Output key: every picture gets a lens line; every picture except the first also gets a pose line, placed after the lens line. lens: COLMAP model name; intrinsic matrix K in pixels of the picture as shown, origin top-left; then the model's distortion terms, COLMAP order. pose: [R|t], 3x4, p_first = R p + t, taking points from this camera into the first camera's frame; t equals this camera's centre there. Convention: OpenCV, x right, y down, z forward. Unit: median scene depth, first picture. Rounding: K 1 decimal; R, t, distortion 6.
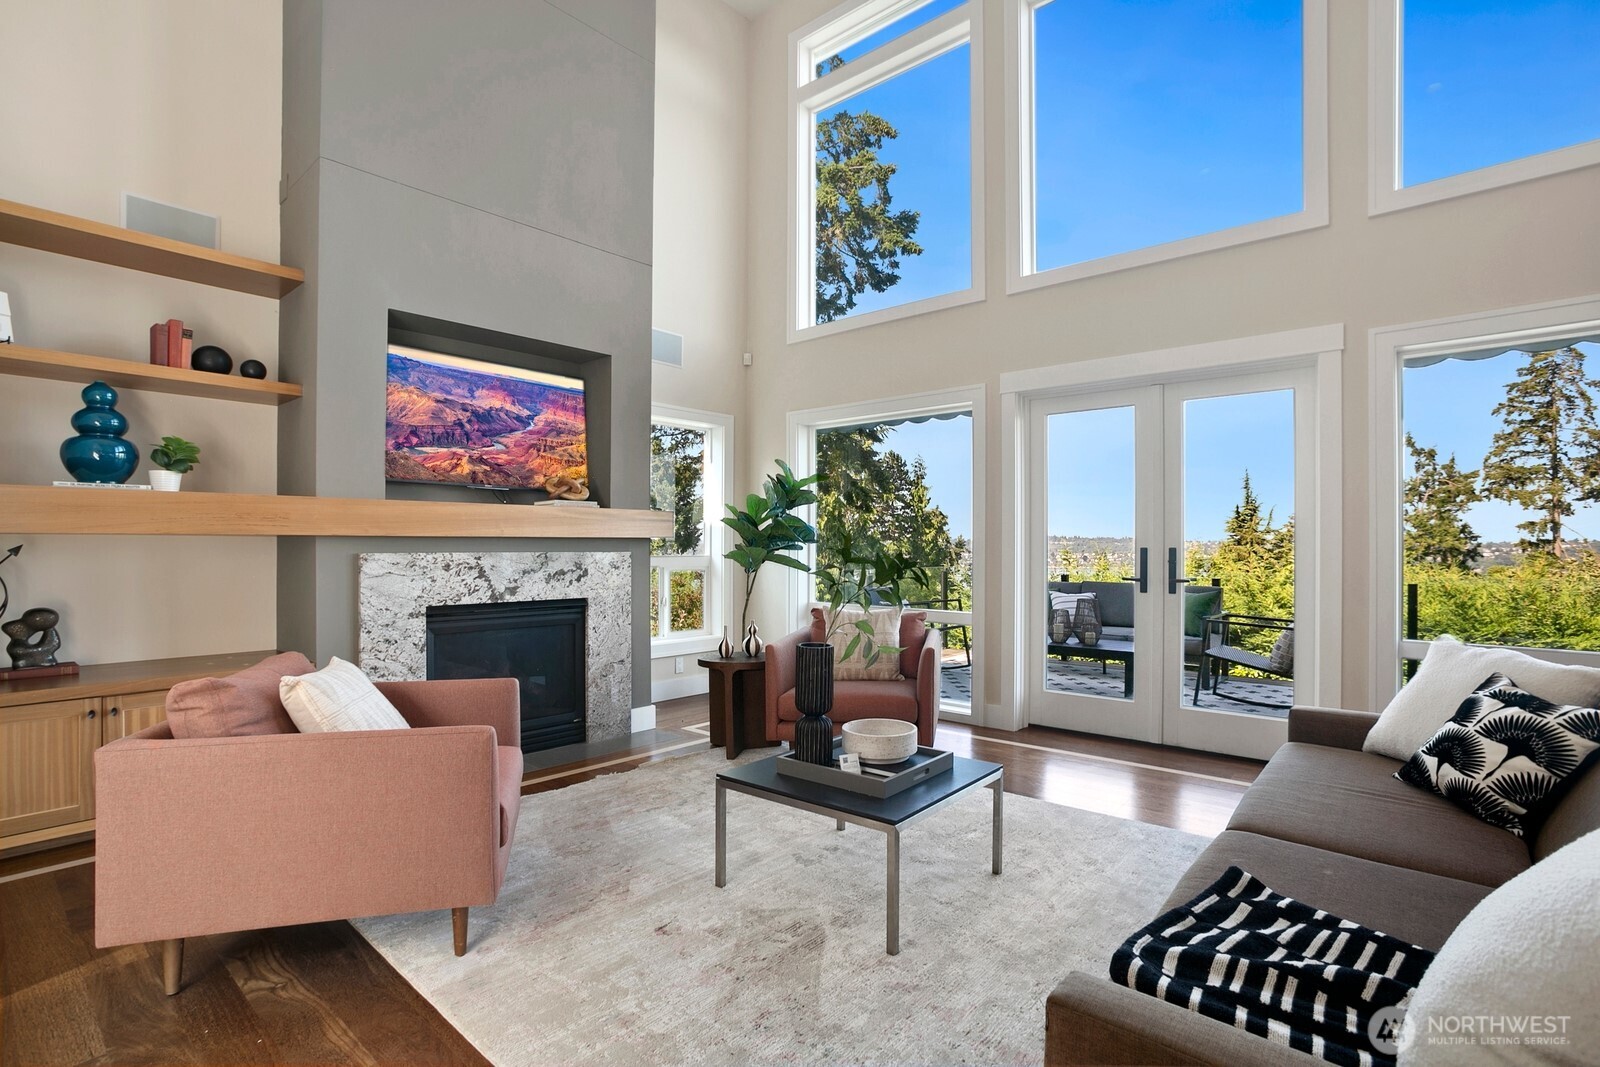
lens RADIAL K [[779.8, 0, 800.5], [0, 779.8, 549.0], [0, 0, 1]] dist [-0.044521, 0.020556]
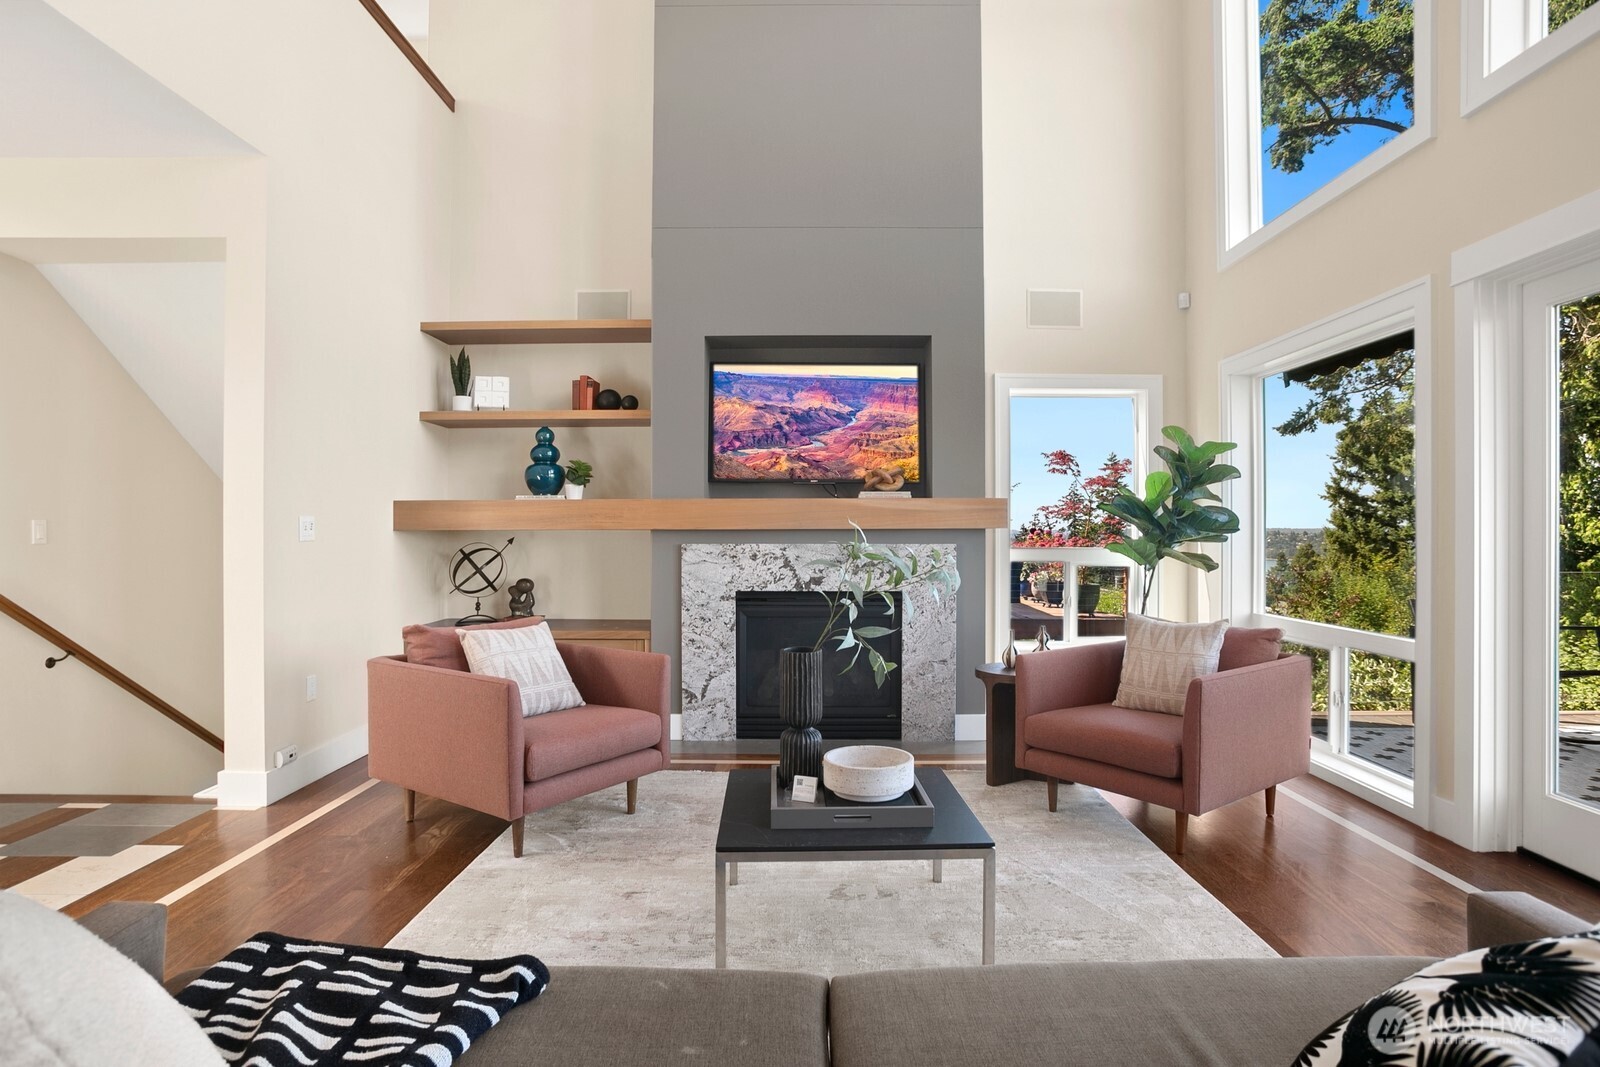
lens RADIAL K [[841.4, 0, 775.5], [0, 841.4, 543.2], [0, 0, 1]] dist [-0.042597, 0.009431]
pose [[0.652755, 0.006339, -0.757542, 0.414621], [-0.003537, 0.999980, 0.005319, -0.002522], [0.757561, -0.000793, 0.652764, 0.194788]]
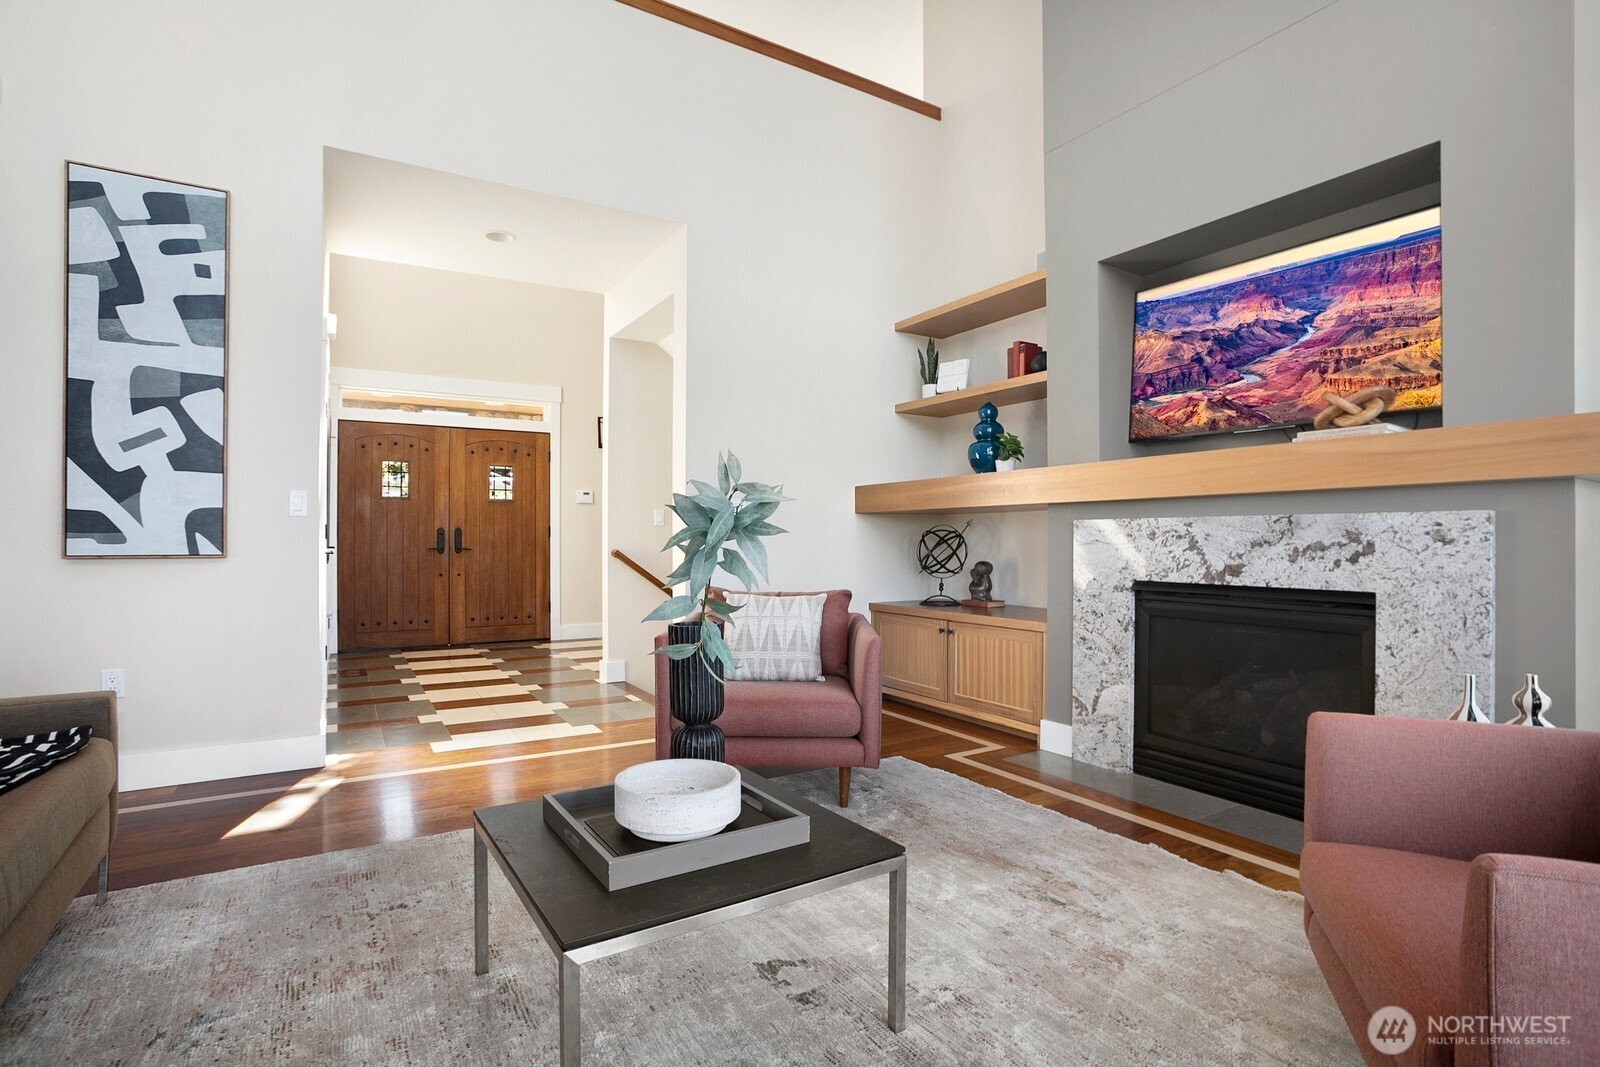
lens RADIAL K [[775.1, 0, 803.4], [0, 775.1, 534.8], [0, 0, 1]] dist [-0.034165, 0.003960]
pose [[-0.283063, -0.007551, -0.959072, 0.385496], [-0.006709, 0.999960, -0.005893, 0.025801], [0.959078, 0.004767, -0.283102, 0.745982]]
